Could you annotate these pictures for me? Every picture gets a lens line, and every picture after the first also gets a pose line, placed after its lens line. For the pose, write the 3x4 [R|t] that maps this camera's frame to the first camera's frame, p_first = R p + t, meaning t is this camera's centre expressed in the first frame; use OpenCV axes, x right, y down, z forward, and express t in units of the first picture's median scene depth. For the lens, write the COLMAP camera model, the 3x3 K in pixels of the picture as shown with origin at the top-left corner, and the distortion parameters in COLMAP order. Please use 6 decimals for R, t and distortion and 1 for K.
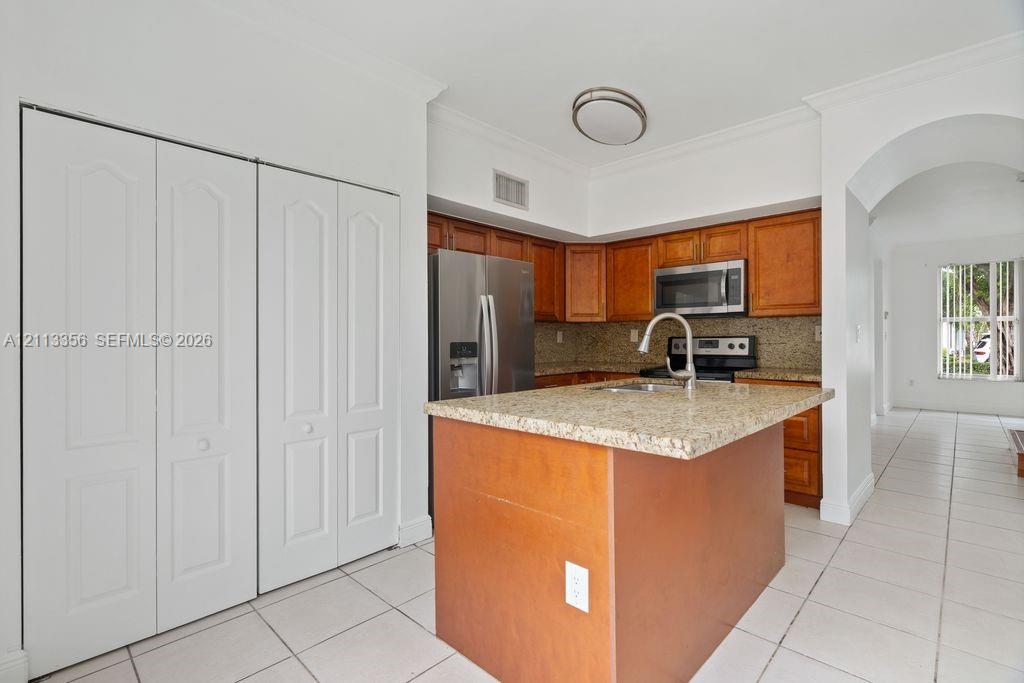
lens RADIAL K [[470.5, 0, 512.0], [0, 470.5, 341.7], [0, 0, 1]] dist [0.011271, 0.000308]
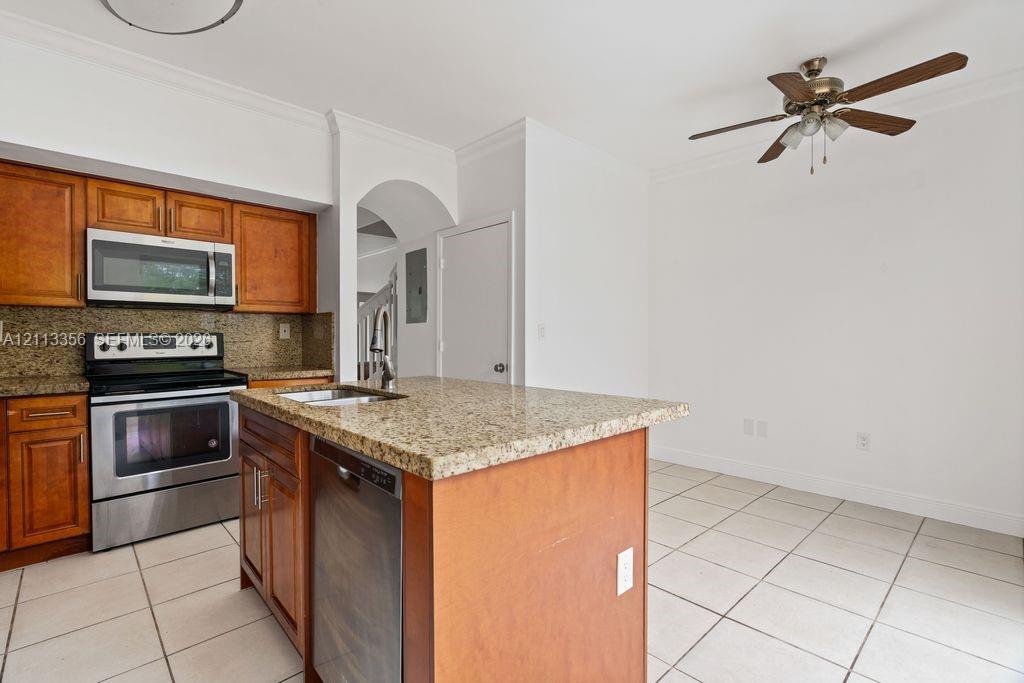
lens RADIAL K [[470.5, 0, 511.6], [0, 470.5, 337.6], [0, 0, 1]] dist [0.011271, 0.000308]
pose [[0.061480, -0.002782, 0.998104, -0.349793], [0.008301, 0.999963, 0.002276, -0.001624], [-0.998074, 0.008145, 0.061501, 0.445381]]
